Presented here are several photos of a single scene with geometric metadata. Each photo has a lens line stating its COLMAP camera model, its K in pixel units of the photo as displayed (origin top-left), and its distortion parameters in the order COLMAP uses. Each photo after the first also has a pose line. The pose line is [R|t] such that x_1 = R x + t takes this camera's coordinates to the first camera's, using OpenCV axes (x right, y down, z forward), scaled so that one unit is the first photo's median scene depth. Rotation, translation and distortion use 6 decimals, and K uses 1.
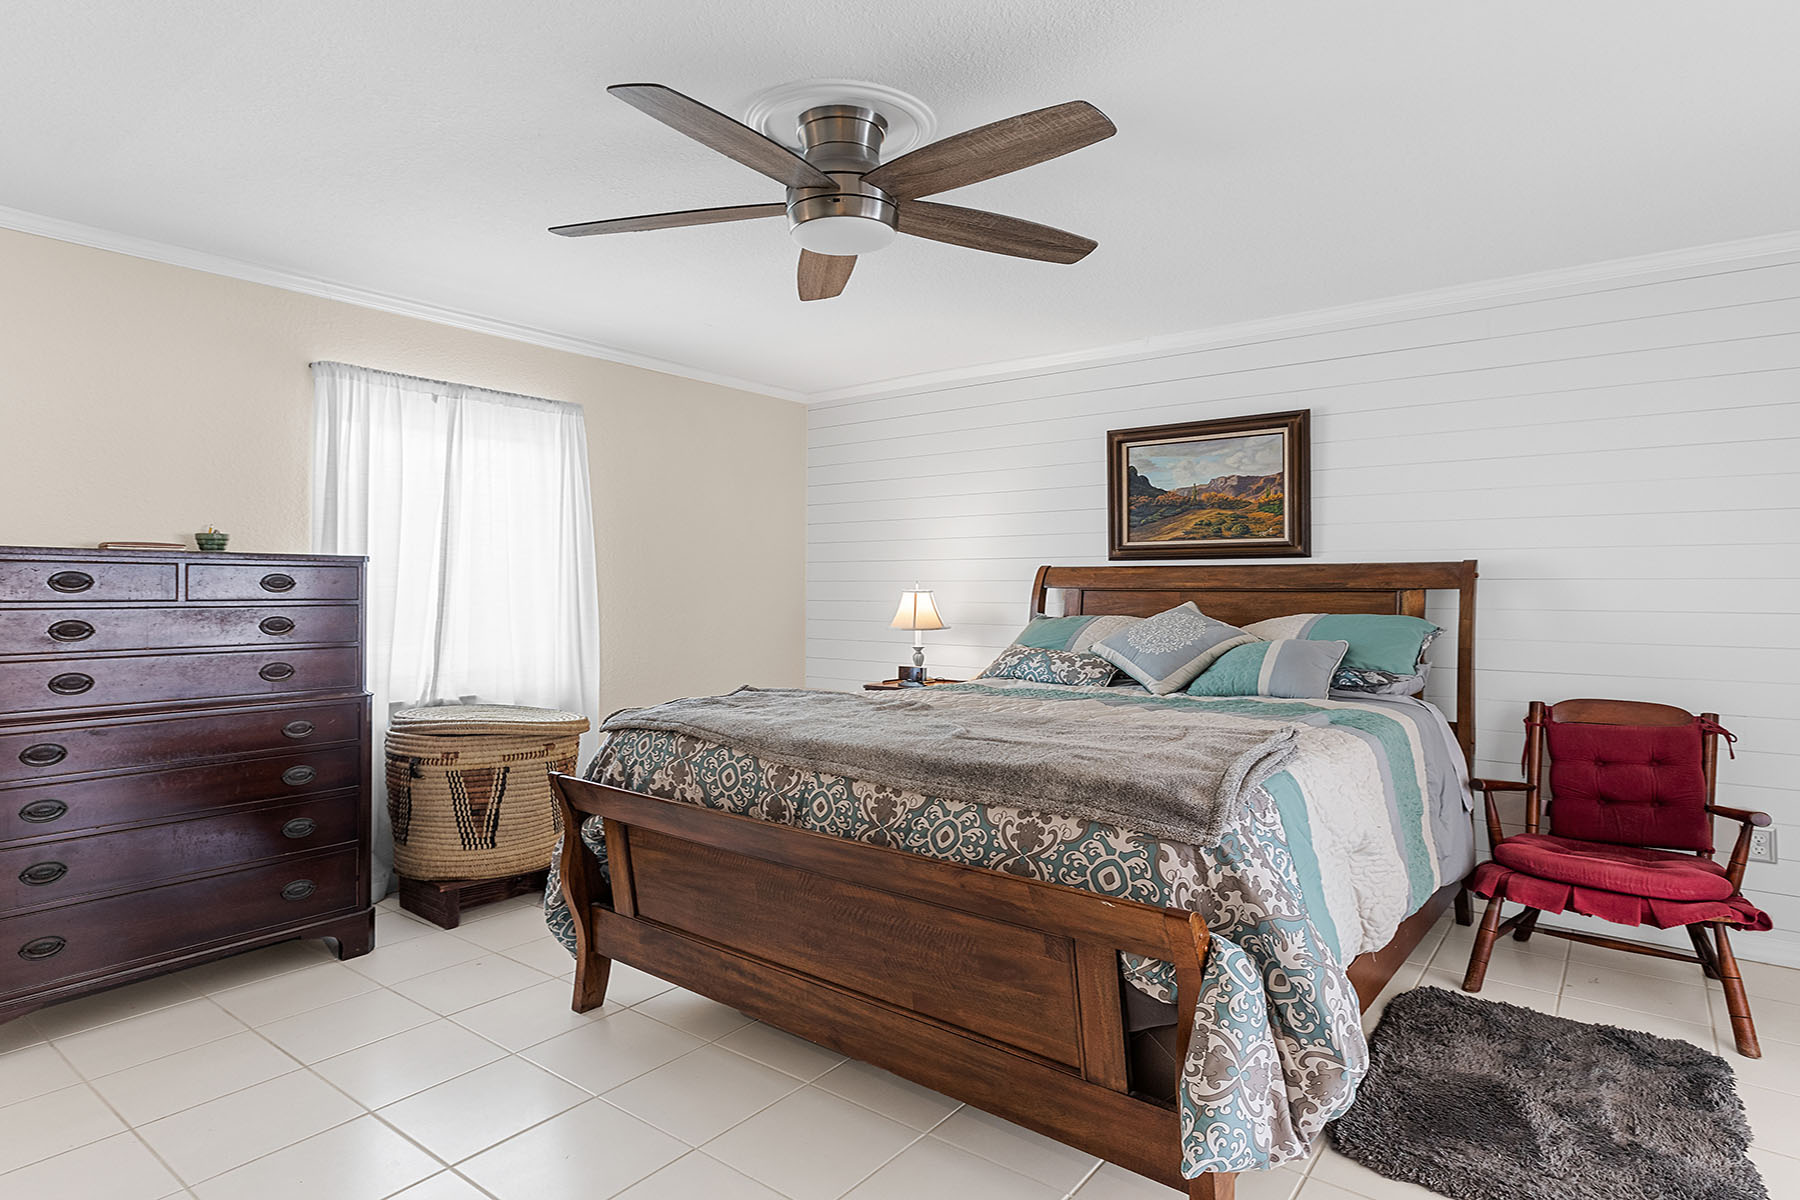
lens RADIAL K [[958.4, 0, 908.8], [0, 958.4, 587.7], [0, 0, 1]] dist [0.001651, 0.000162]
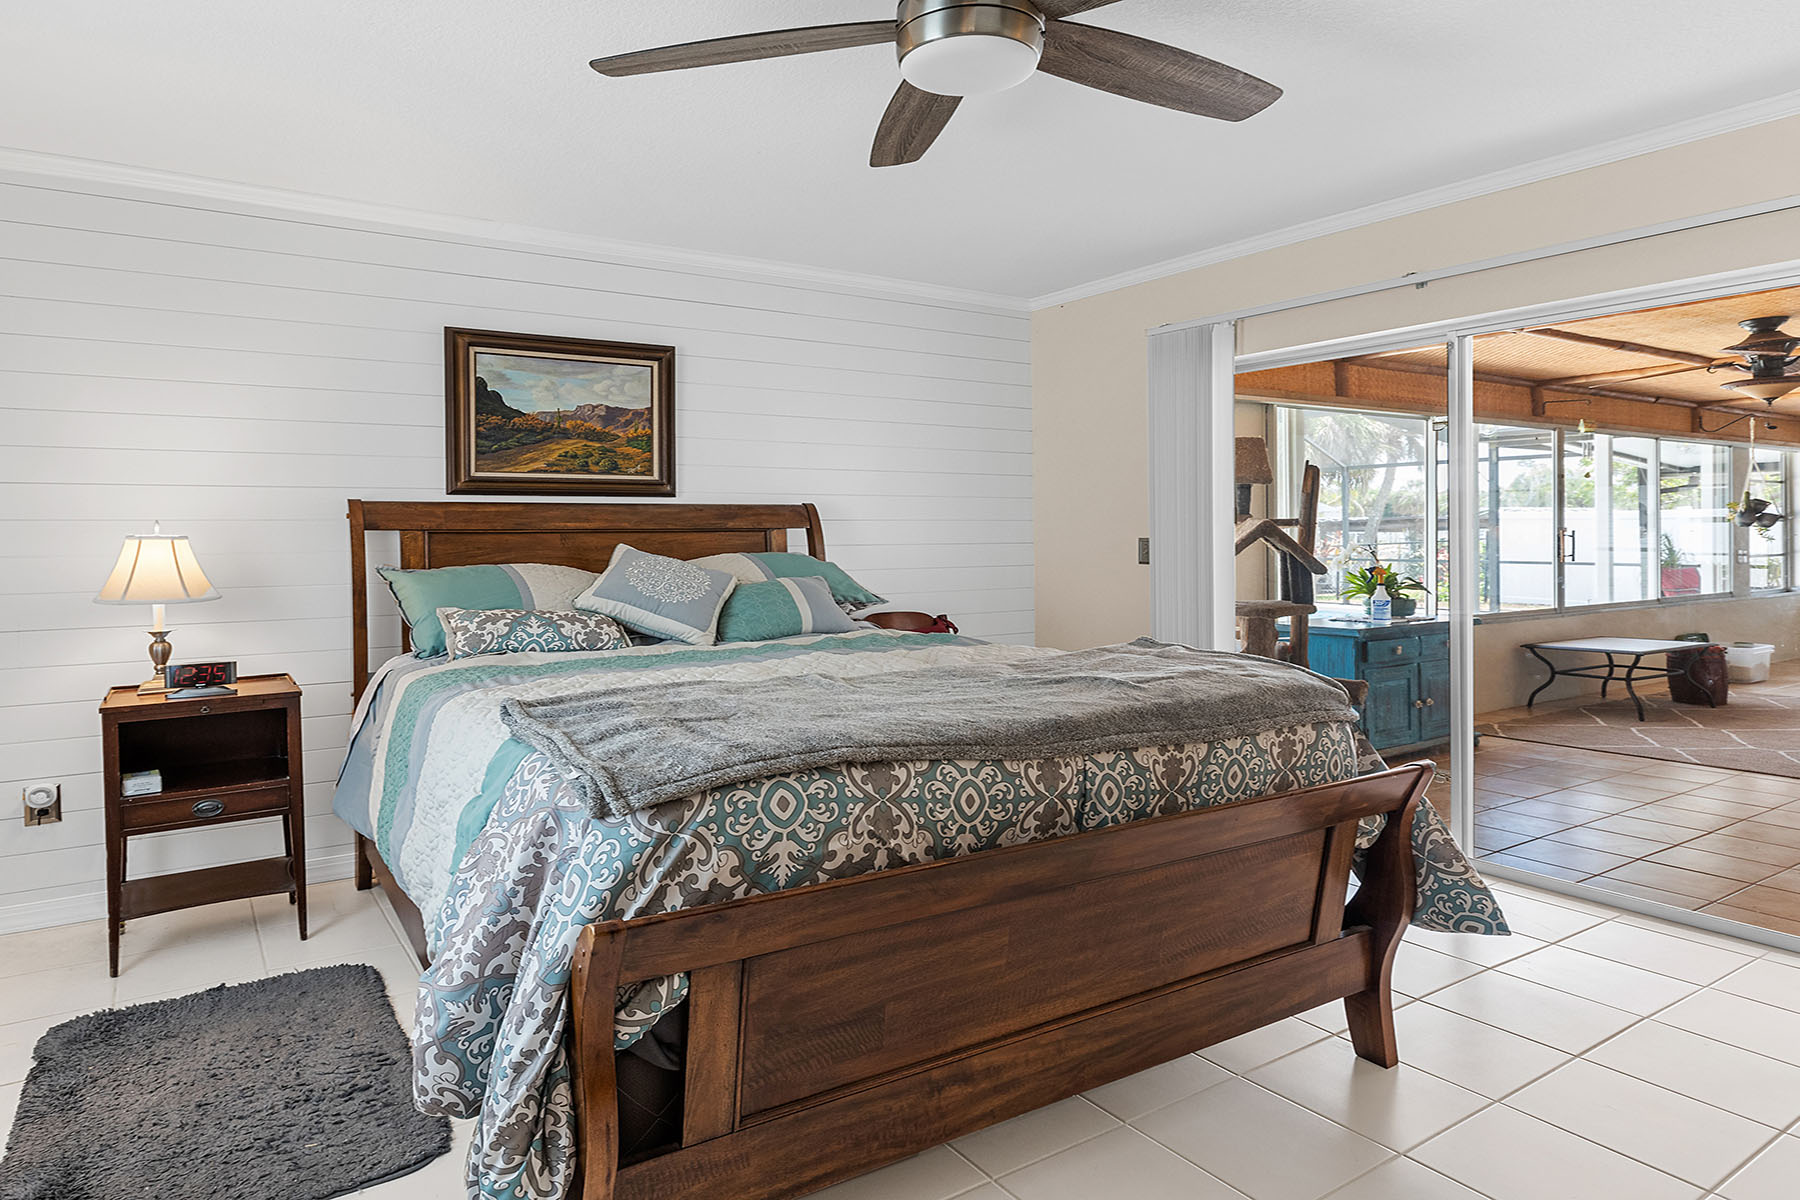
lens RADIAL K [[993.5, 0, 900.2], [0, 993.5, 534.9], [0, 0, 1]] dist [-0.000602, -0.000094]
pose [[0.383399, -0.010011, 0.923529, -0.437404], [0.007520, 0.999942, 0.007718, 0.001094], [-0.923552, 0.003986, 0.383452, 0.393993]]
